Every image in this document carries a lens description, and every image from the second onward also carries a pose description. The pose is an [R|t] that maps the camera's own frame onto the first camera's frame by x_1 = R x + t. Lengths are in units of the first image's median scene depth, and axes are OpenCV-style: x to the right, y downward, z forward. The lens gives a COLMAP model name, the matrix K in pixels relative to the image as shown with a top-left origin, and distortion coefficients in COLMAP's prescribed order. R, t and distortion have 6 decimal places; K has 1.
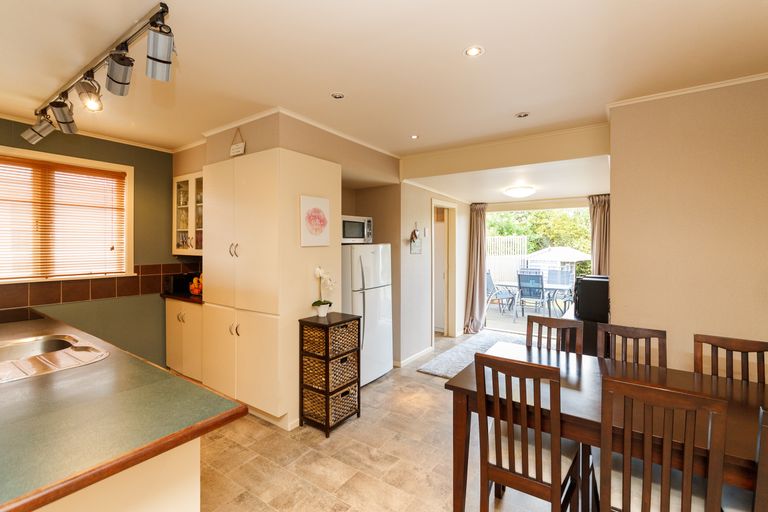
lens RADIAL K [[354.7, 0, 381.6], [0, 354.7, 250.3], [0, 0, 1]] dist [-0.001137, -0.000287]
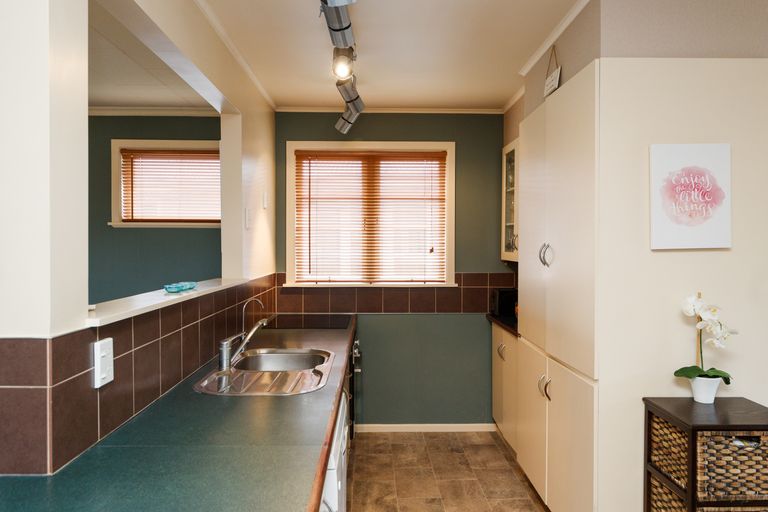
lens RADIAL K [[526.2, 0, 381.6], [0, 526.2, 256.6], [0, 0, 1]] dist [-0.000921, -0.008896]
pose [[0.571539, 0.017393, -0.820391, 0.146914], [-0.013992, 0.999837, 0.011449, -0.003825], [0.820456, 0.004936, 0.571689, 0.267962]]
